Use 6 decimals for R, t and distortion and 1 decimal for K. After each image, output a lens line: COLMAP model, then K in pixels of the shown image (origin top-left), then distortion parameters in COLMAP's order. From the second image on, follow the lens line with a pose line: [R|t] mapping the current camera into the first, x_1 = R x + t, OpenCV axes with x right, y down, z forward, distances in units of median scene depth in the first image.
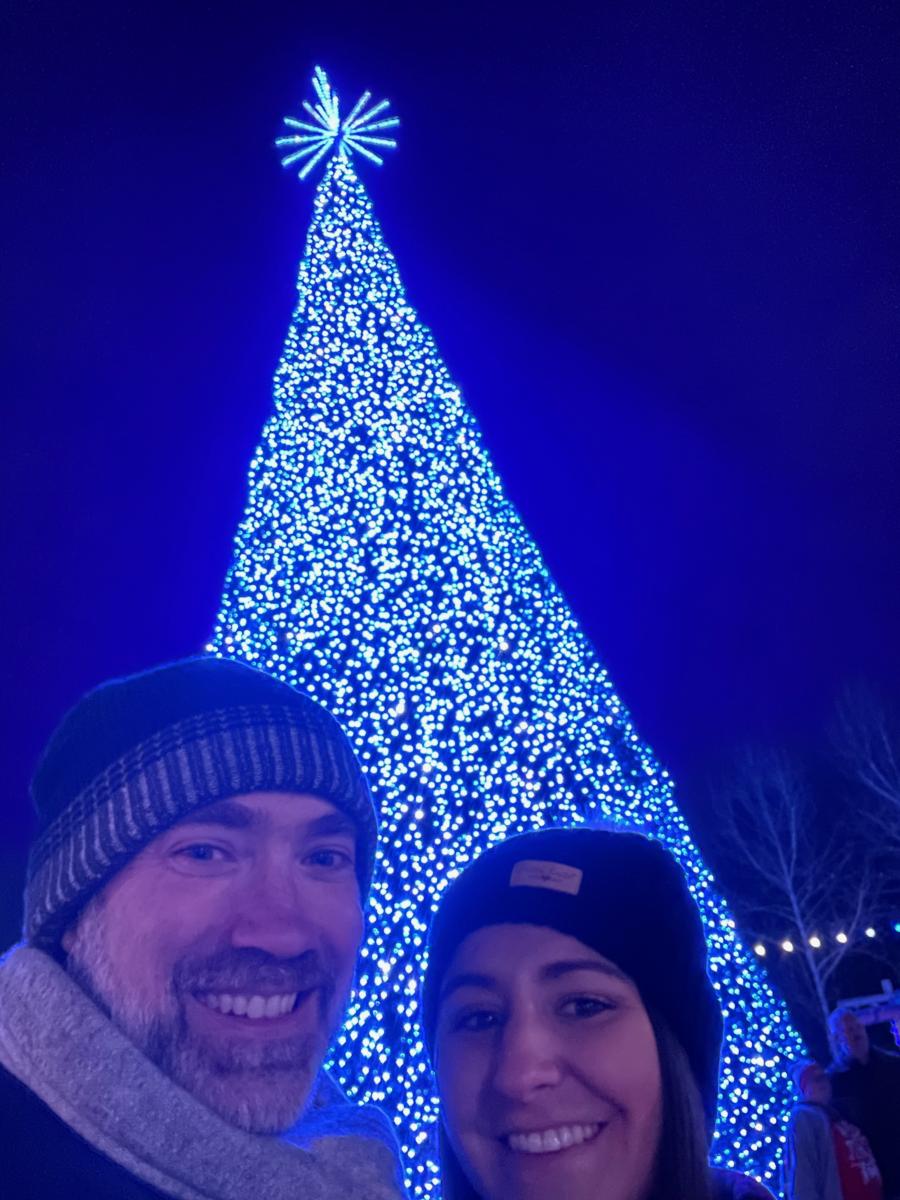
lens RADIAL K [[1070.7, 0, 421.0], [0, 1070.7, 613.2], [0, 0, 1]] dist [0.038254, 0.002268]
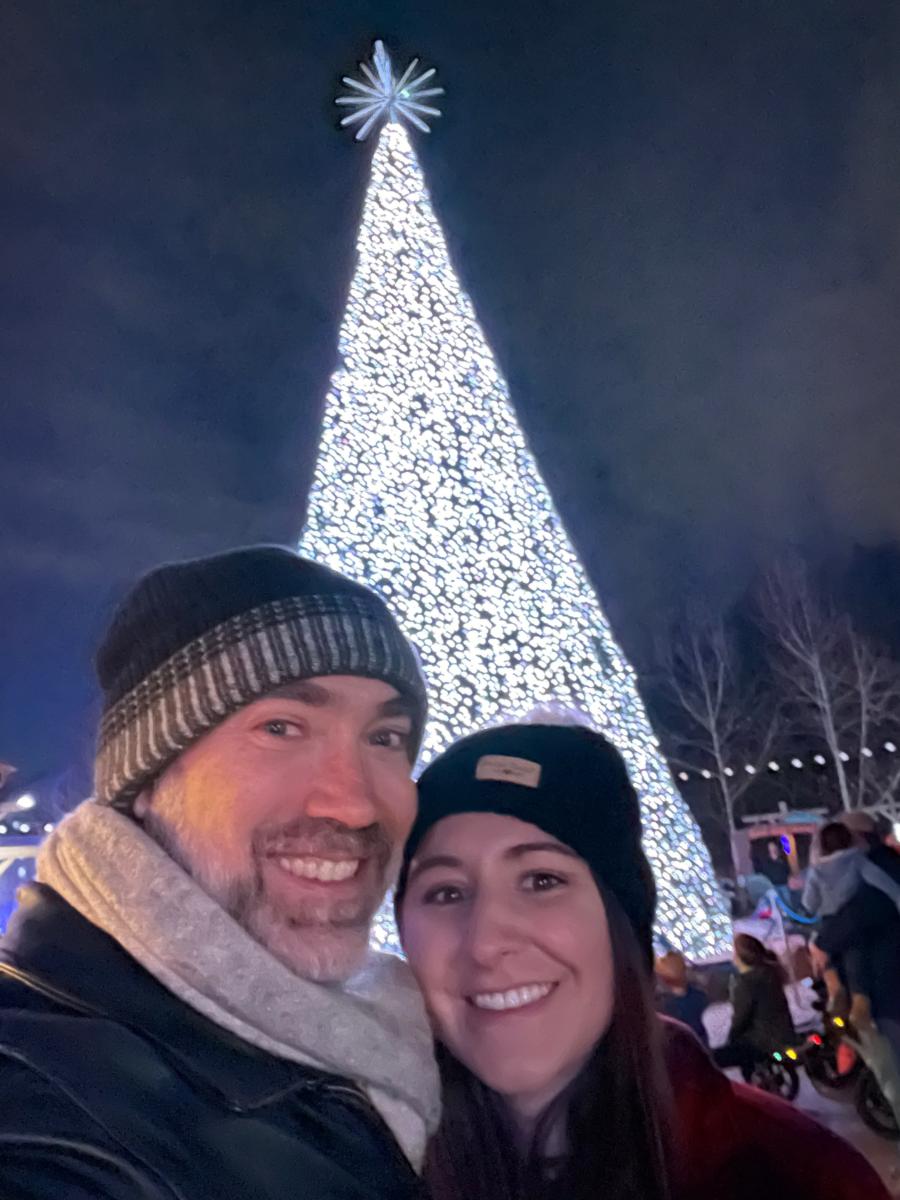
lens RADIAL K [[1070.7, 0, 453.6], [0, 1070.7, 596.5], [0, 0, 1]] dist [0.038254, 0.002268]
pose [[0.997000, 0.036128, 0.068457, -0.100436], [-0.047180, 0.984757, 0.167417, -0.159461], [-0.061366, -0.170145, 0.983506, -0.343678]]
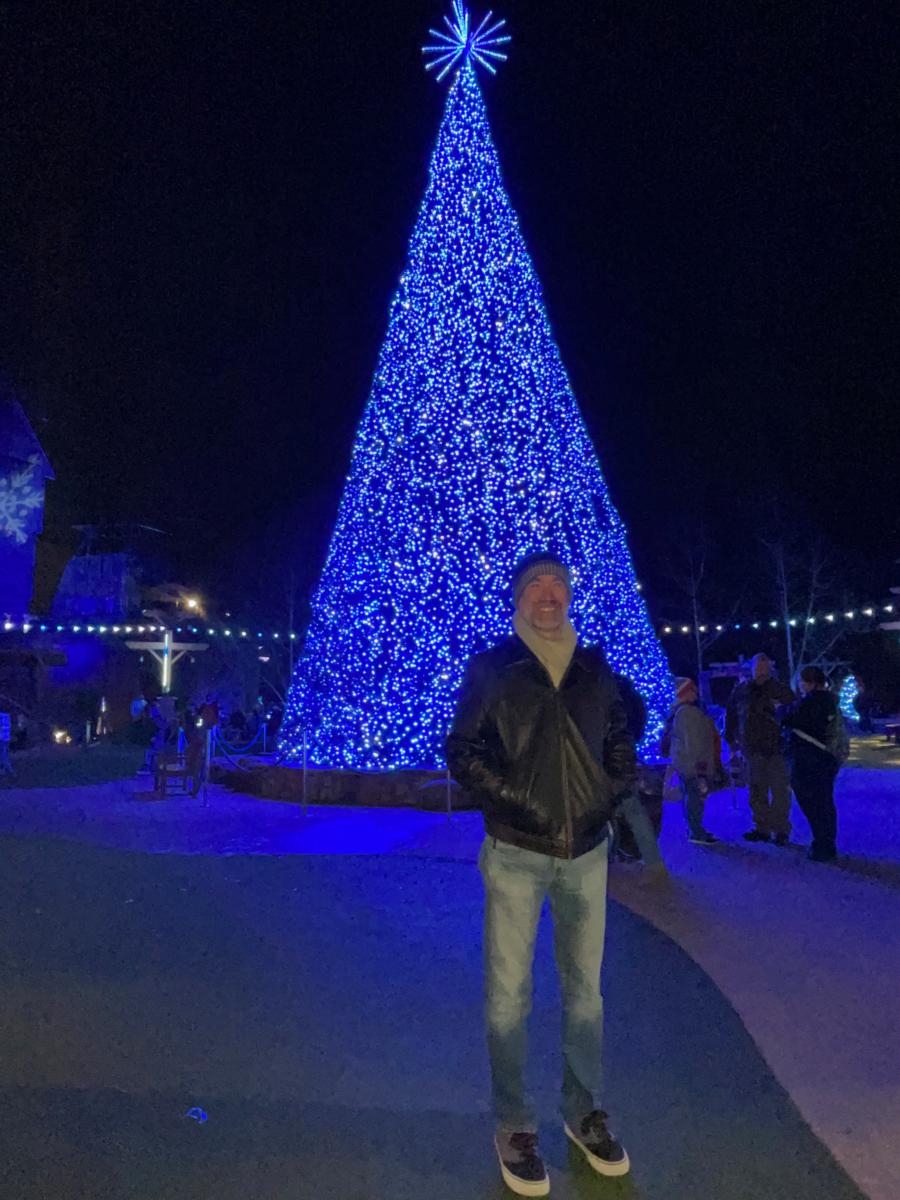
lens RADIAL K [[719.8, 0, 445.6], [0, 719.8, 599.8], [0, 0, 1]] dist [-0.004460, -0.002872]
pose [[0.994784, 0.097558, -0.029774, -0.008896], [-0.084352, 0.950951, 0.297620, -0.050696], [0.057349, -0.293556, 0.954220, -0.136868]]
